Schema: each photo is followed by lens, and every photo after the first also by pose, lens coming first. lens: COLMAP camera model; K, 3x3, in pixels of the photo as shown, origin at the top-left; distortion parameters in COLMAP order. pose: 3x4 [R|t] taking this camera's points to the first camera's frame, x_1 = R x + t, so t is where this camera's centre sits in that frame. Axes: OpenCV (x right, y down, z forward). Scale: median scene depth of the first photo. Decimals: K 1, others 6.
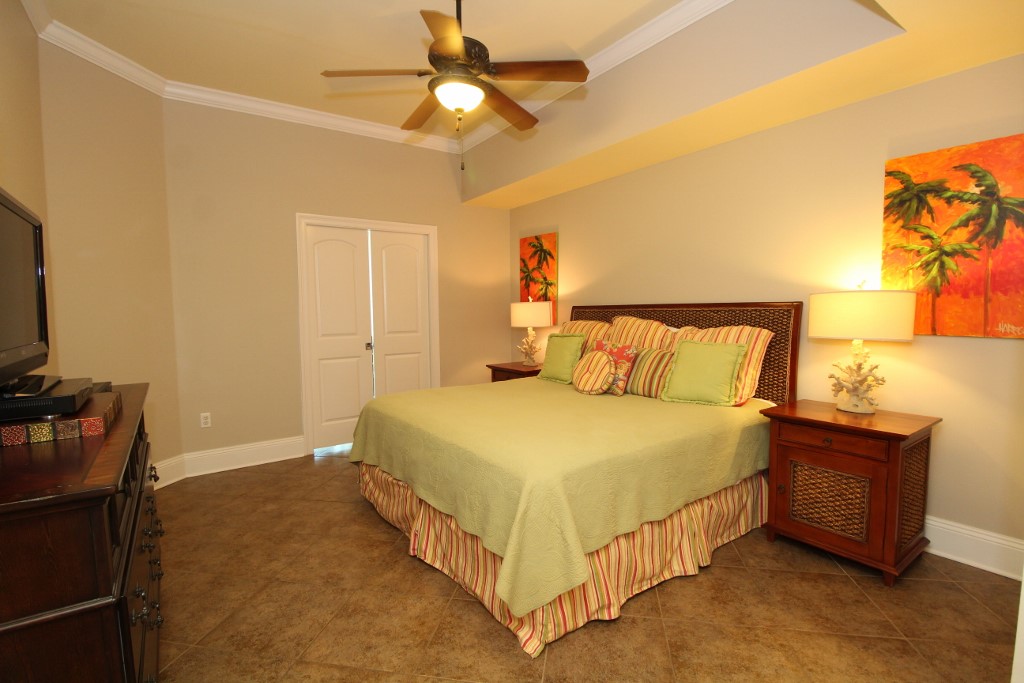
lens RADIAL K [[475.1, 0, 511.1], [0, 475.1, 338.4], [0, 0, 1]] dist [-0.000130, -0.012171]
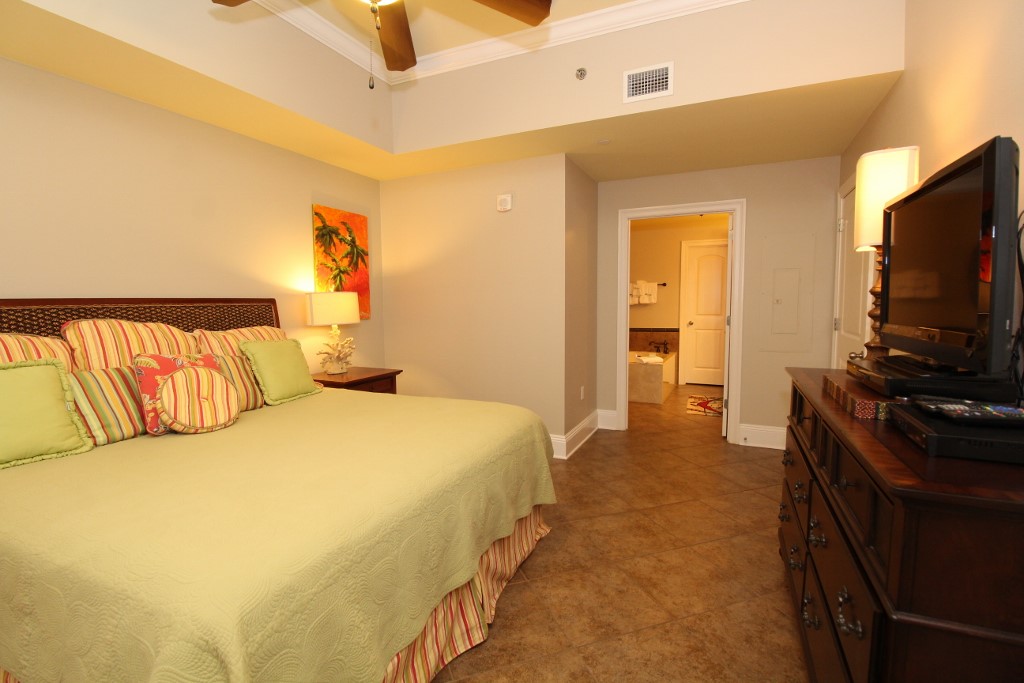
lens RADIAL K [[475.1, 0, 511.1], [0, 475.1, 338.4], [0, 0, 1]] dist [-0.000130, -0.012171]
pose [[-0.503573, -0.050845, 0.862455, -0.886113], [0.068996, 0.992712, 0.098809, -0.069154], [-0.861193, 0.109263, -0.496395, 1.361123]]
